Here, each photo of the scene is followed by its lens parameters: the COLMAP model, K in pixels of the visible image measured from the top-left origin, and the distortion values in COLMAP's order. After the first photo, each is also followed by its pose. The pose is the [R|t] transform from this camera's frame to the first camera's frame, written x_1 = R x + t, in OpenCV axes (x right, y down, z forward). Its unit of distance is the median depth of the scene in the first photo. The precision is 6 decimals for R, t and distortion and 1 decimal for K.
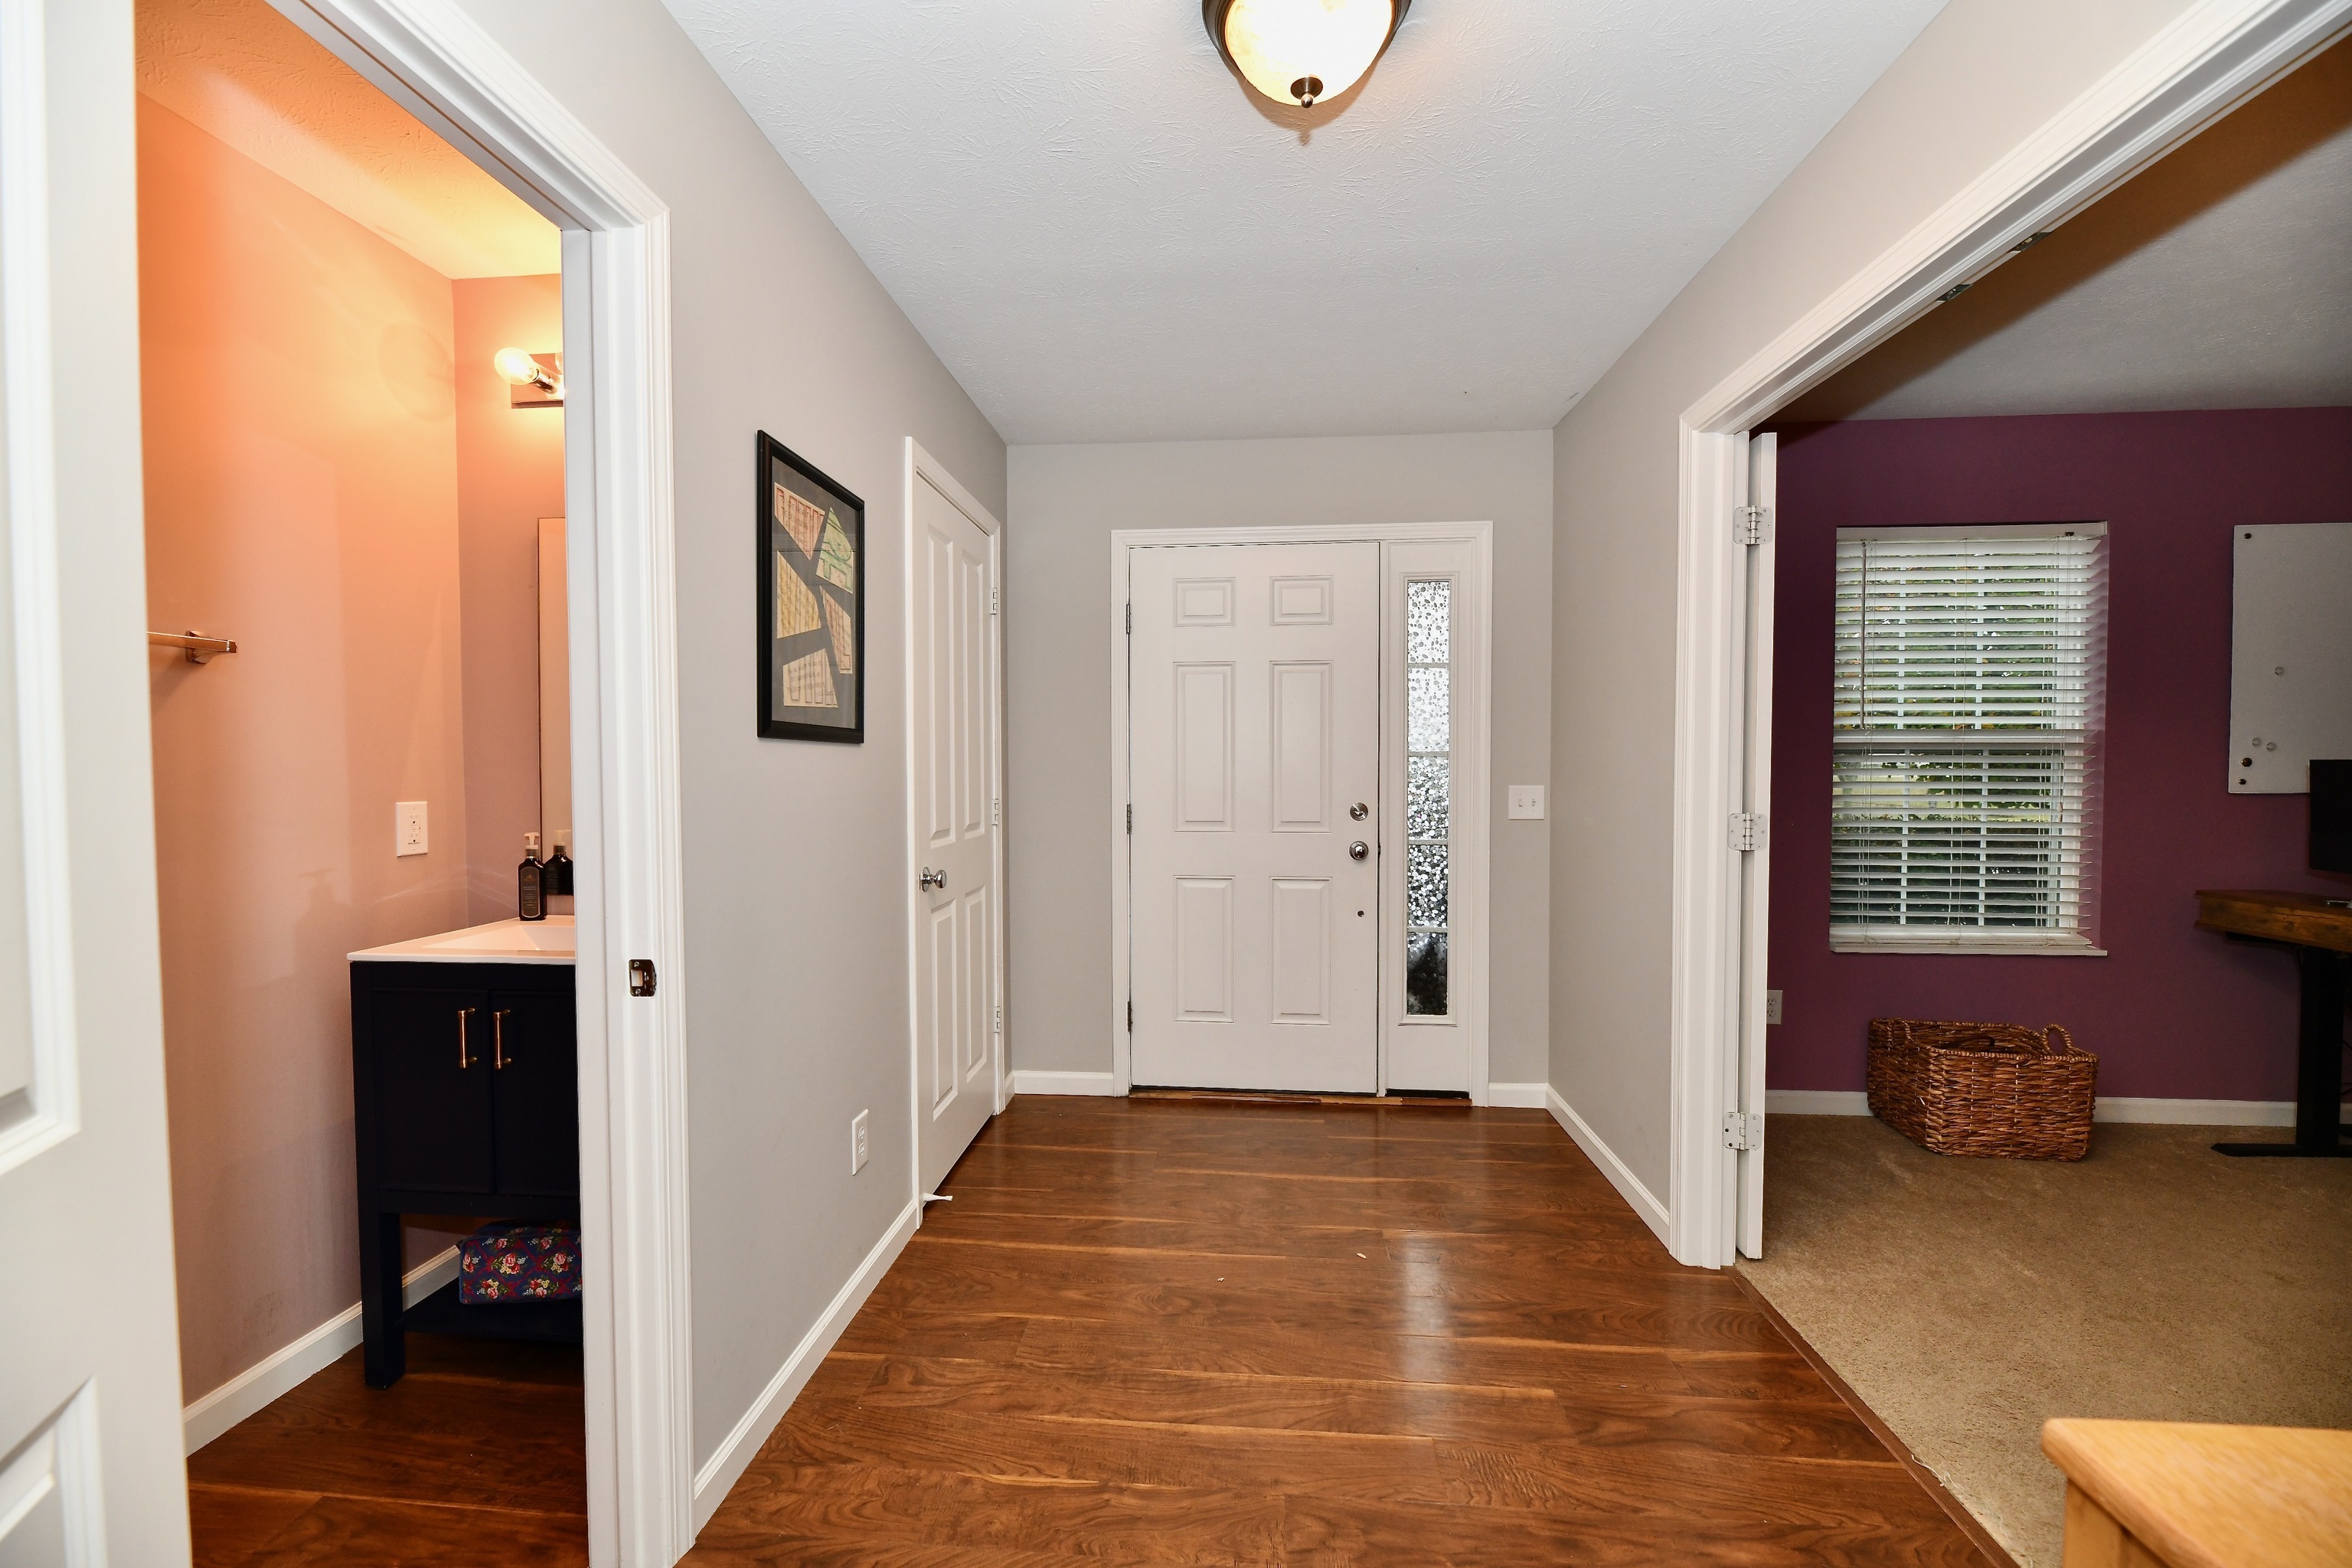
lens RADIAL K [[941.9, 0, 1168.7], [0, 941.9, 791.0], [0, 0, 1]] dist [-0.000202, -0.003707]
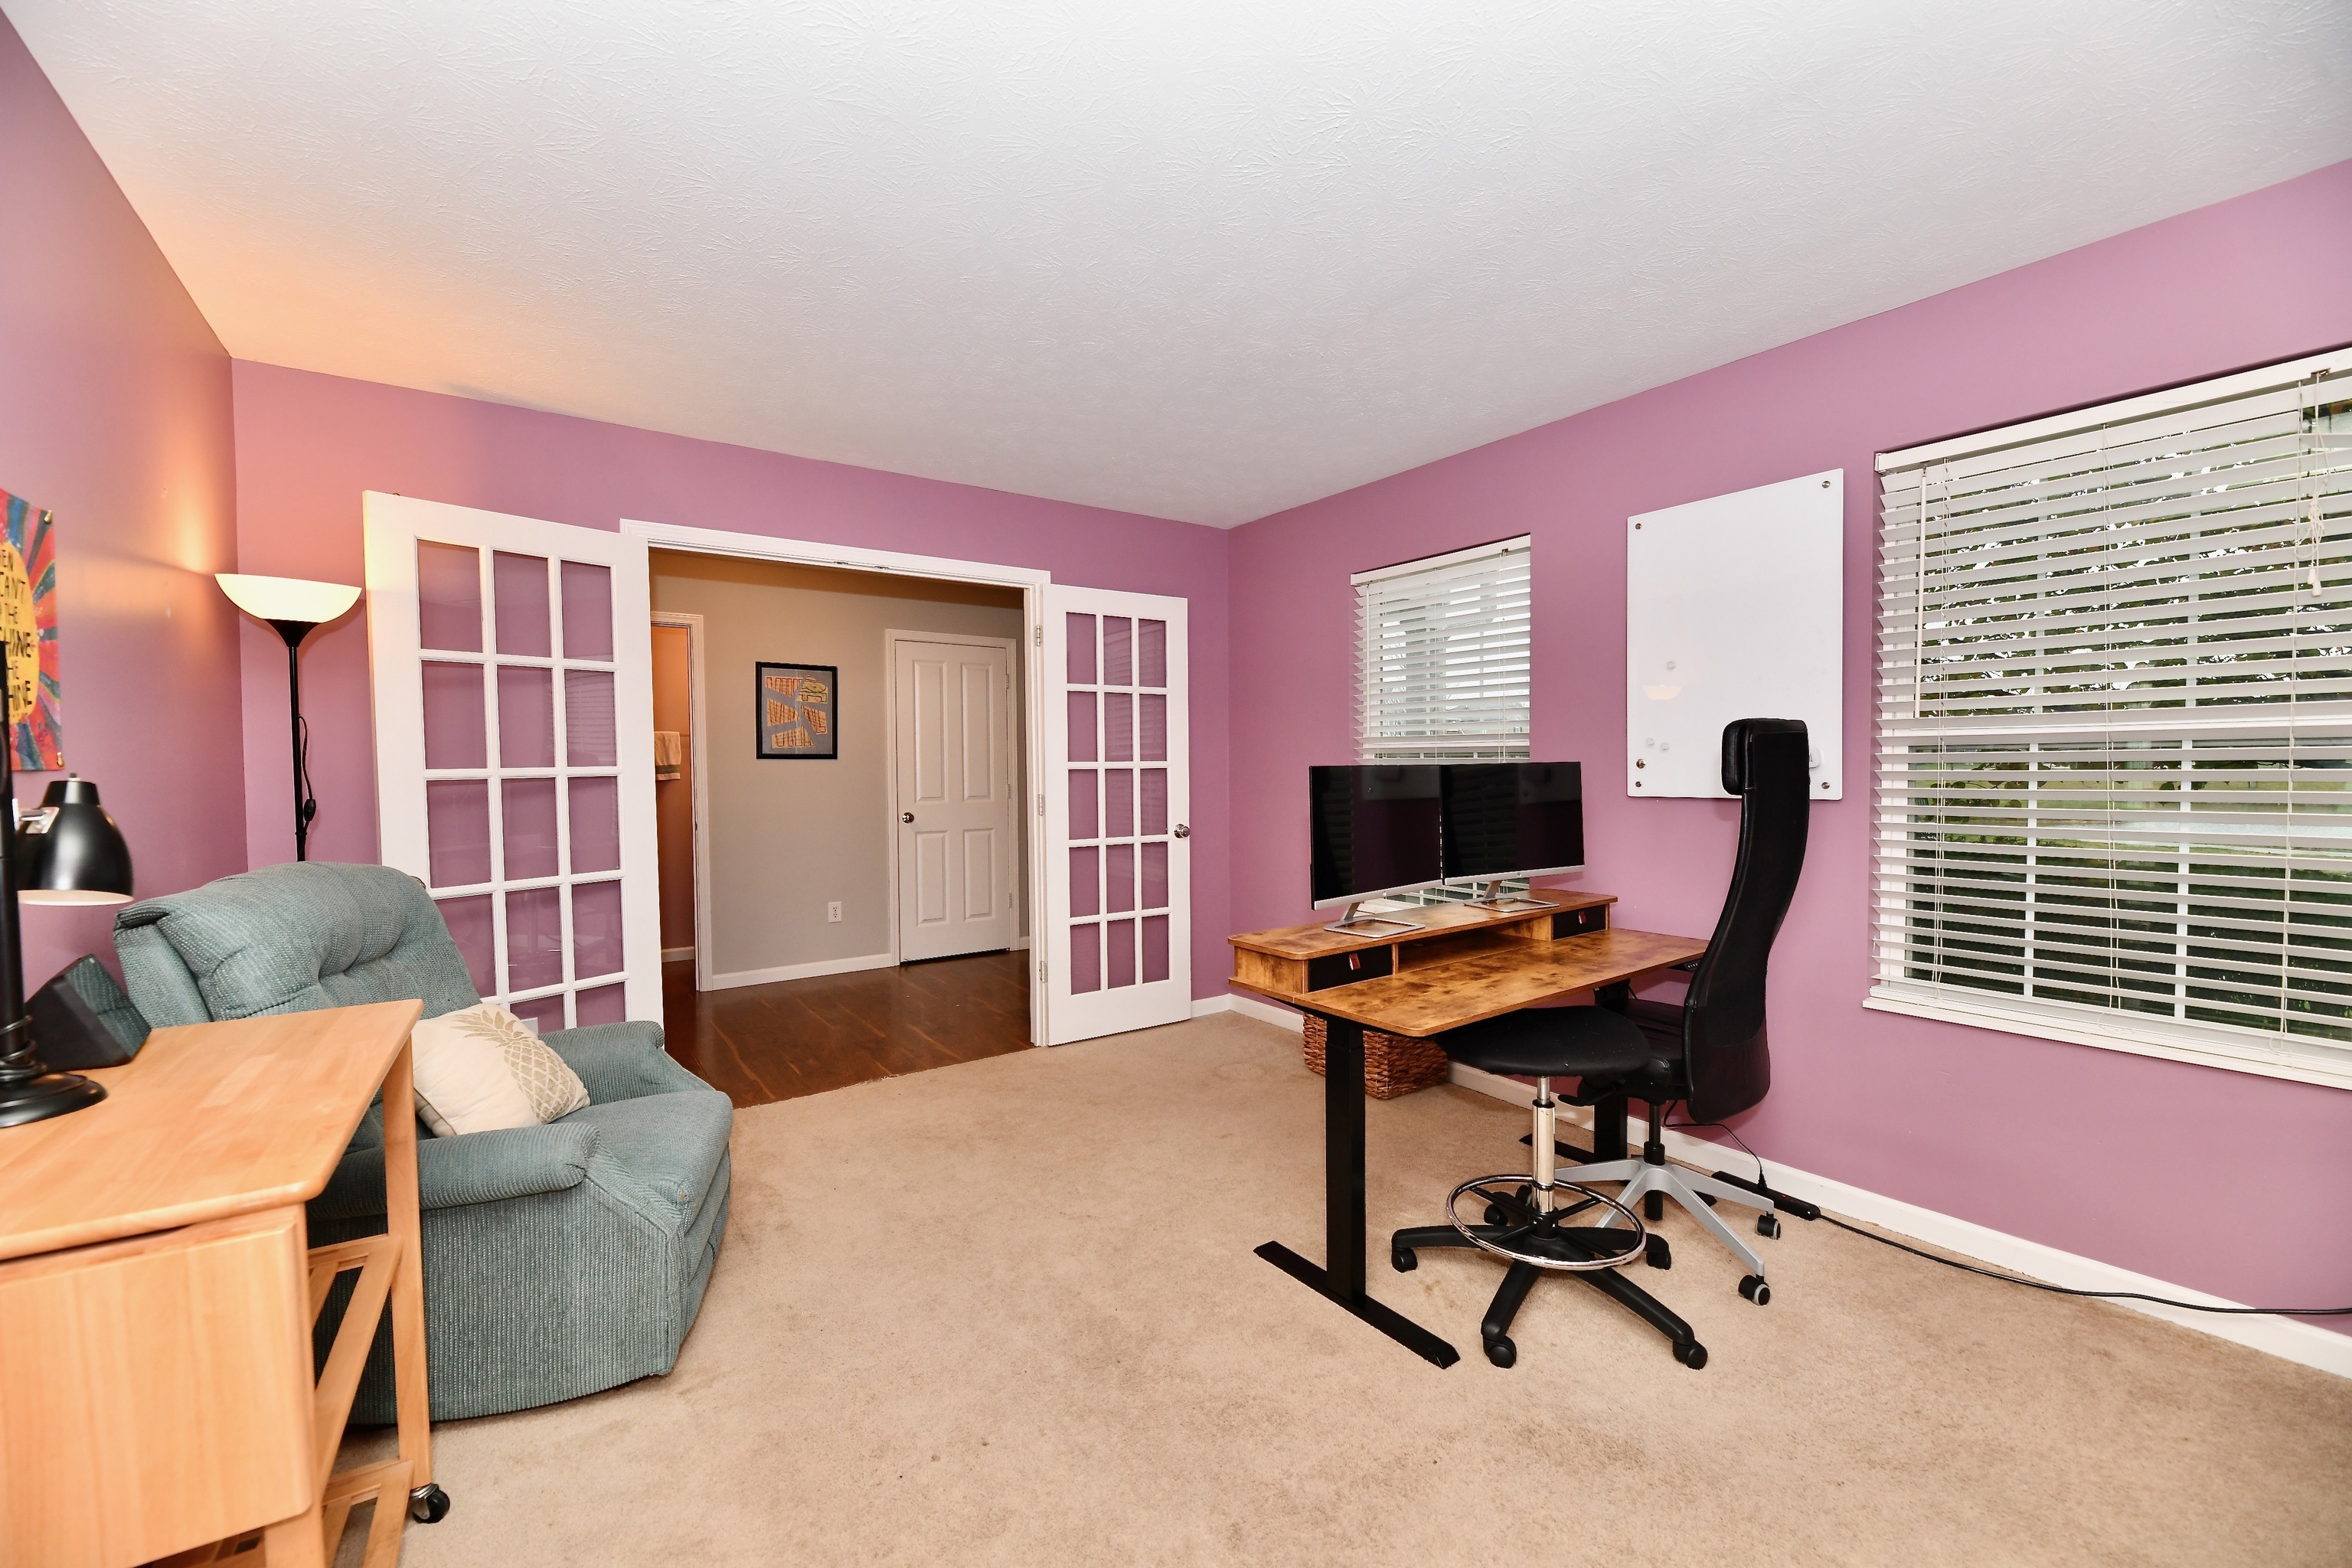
lens RADIAL K [[941.9, 0, 1168.7], [0, 941.9, 791.0], [0, 0, 1]] dist [-0.000202, -0.003707]
pose [[0.639131, 0.017355, -0.768902, 1.579900], [-0.024061, 0.999707, 0.002564, 0.006107], [0.768721, 0.016862, 0.639362, 0.023348]]
